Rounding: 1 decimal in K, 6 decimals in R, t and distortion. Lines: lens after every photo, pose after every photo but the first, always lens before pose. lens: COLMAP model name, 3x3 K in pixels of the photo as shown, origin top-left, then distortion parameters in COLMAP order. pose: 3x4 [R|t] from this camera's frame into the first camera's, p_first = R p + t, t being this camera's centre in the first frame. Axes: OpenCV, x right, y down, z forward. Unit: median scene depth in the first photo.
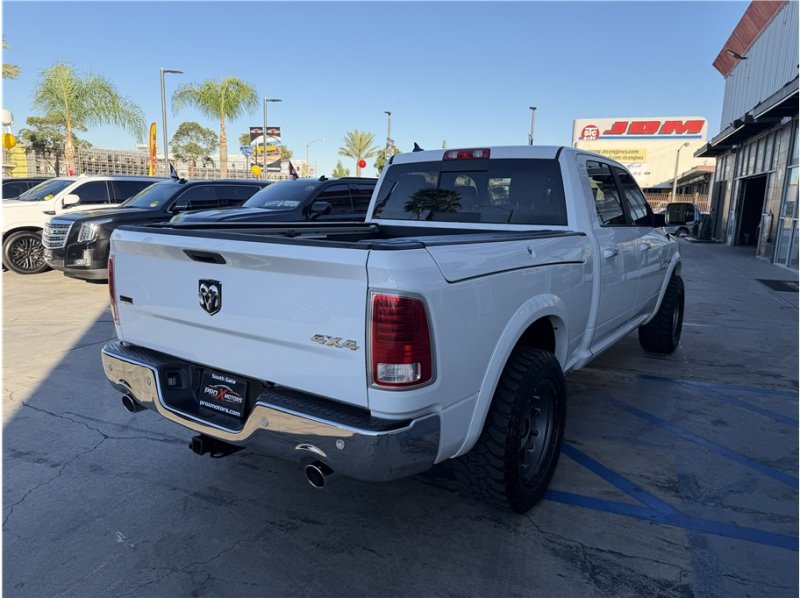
lens RADIAL K [[560.7, 0, 400.6], [0, 560.7, 298.7], [0, 0, 1]] dist [0.019293, -0.031047]
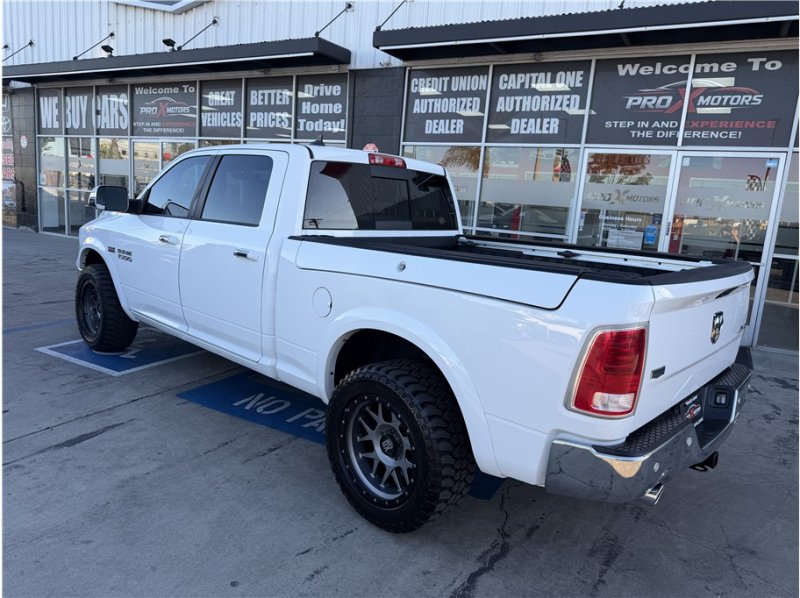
lens RADIAL K [[560.7, 0, 397.0], [0, 560.7, 300.6], [0, 0, 1]] dist [0.019293, -0.031047]
pose [[0.144799, -0.187810, 0.971473, -0.705712], [0.107449, 0.978999, 0.173249, -0.148675], [-0.983610, 0.079298, 0.161938, 0.675534]]
